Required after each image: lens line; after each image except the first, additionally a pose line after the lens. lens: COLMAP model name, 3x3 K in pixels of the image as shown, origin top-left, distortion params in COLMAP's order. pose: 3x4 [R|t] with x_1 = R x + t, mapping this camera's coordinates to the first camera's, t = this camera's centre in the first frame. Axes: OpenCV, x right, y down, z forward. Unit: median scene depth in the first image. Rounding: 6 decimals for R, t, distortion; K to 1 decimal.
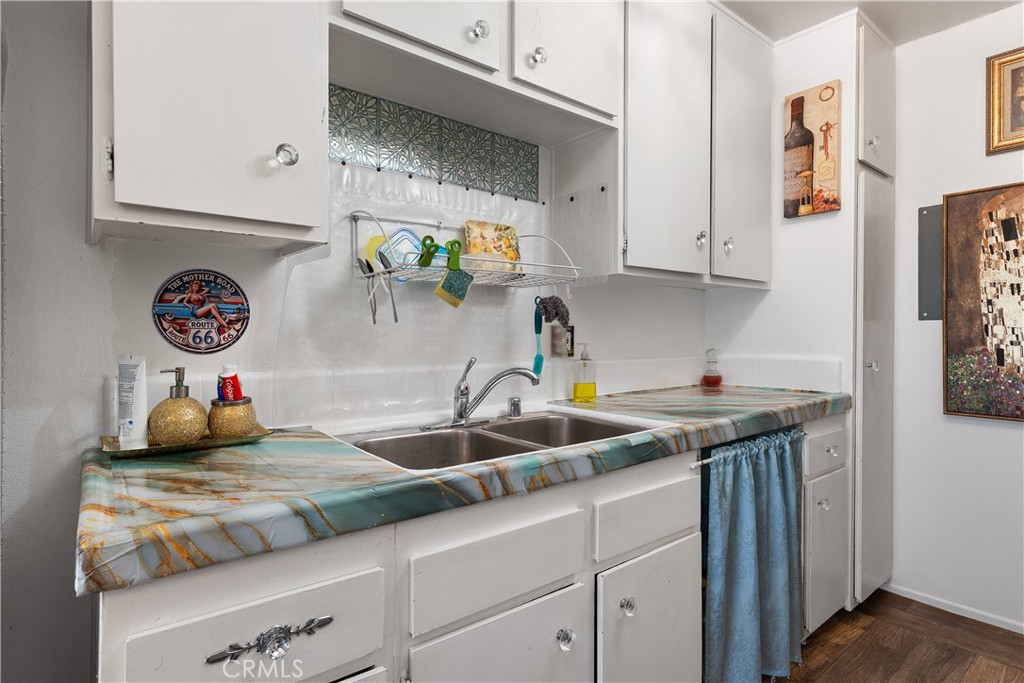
lens RADIAL K [[525.5, 0, 512.5], [0, 525.5, 338.3], [0, 0, 1]] dist [-0.000559, 0.000212]
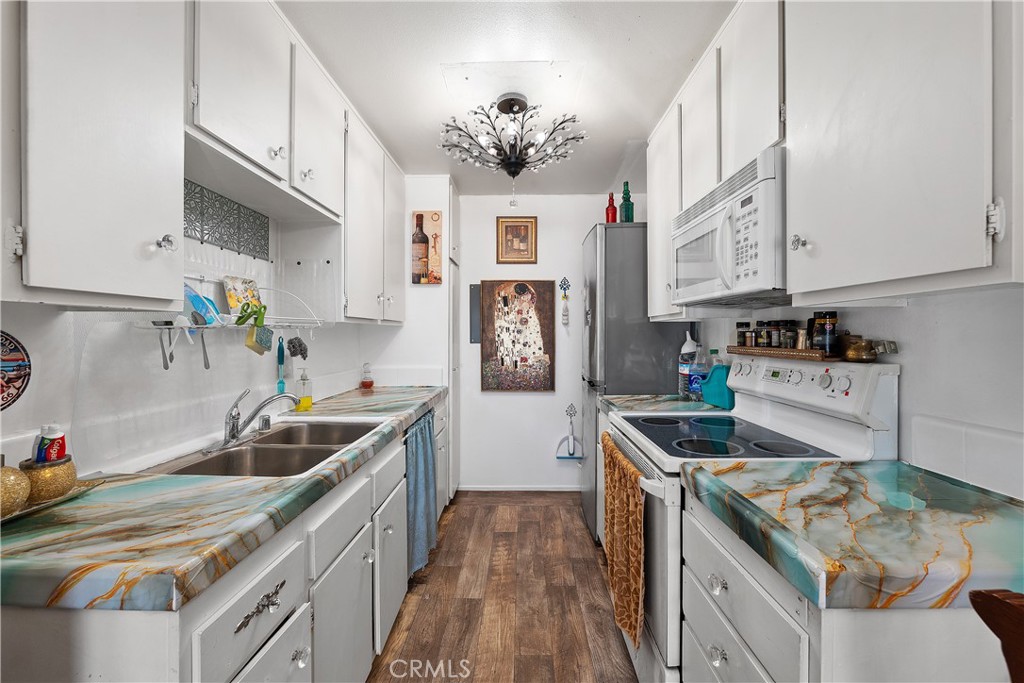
lens RADIAL K [[416.8, 0, 514.4], [0, 416.8, 339.3], [0, 0, 1]] dist [-0.012872, -0.000122]
pose [[0.642269, -0.008077, 0.766437, -0.375730], [0.005412, 0.999967, 0.006003, -0.076030], [-0.766460, 0.000293, 0.642292, -0.124680]]
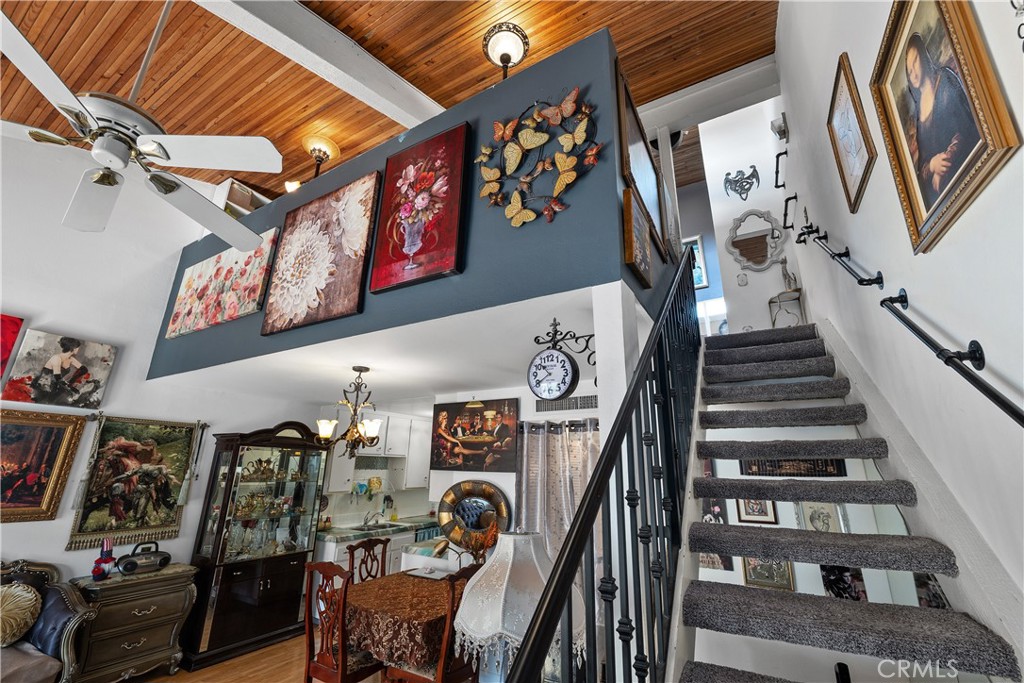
lens RADIAL K [[416.8, 0, 514.4], [0, 416.8, 339.3], [0, 0, 1]] dist [-0.012872, -0.000122]
pose [[0.934223, 0.119889, 0.335939, -0.264331], [-0.016762, 0.955537, -0.294394, -0.318346], [-0.356297, 0.269399, 0.894694, -2.852918]]
